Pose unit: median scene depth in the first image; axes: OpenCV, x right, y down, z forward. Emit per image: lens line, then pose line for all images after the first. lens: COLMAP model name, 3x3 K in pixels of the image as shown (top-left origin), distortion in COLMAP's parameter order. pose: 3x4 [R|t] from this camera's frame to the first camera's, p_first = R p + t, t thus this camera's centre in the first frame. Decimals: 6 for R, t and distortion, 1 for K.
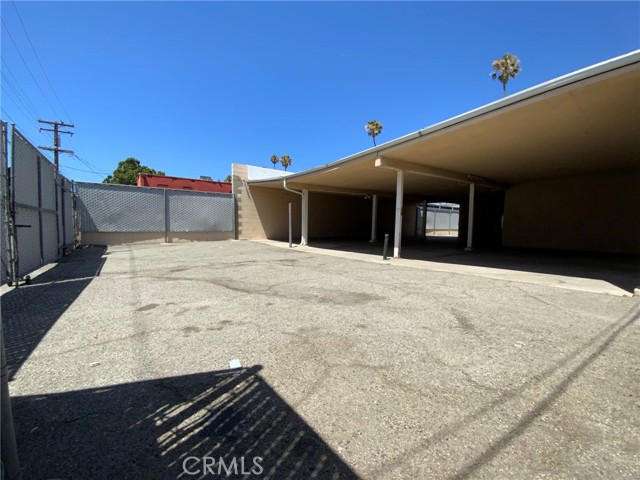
lens RADIAL K [[260.8, 0, 315.4], [0, 260.8, 238.4], [0, 0, 1]] dist [-0.001605, -0.009879]
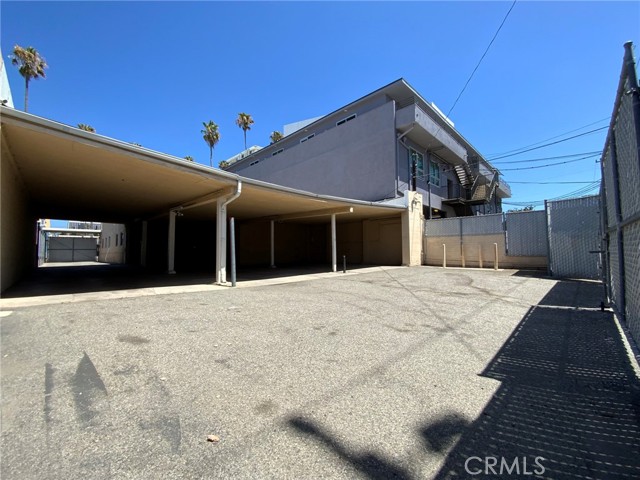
lens RADIAL K [[260.8, 0, 315.6], [0, 260.8, 241.8], [0, 0, 1]] dist [-0.001605, -0.009879]
pose [[-0.177452, 0.025648, 0.983795, -1.138616], [0.053635, 0.998427, -0.016355, -0.079754], [-0.982667, 0.049864, -0.178548, 1.349668]]
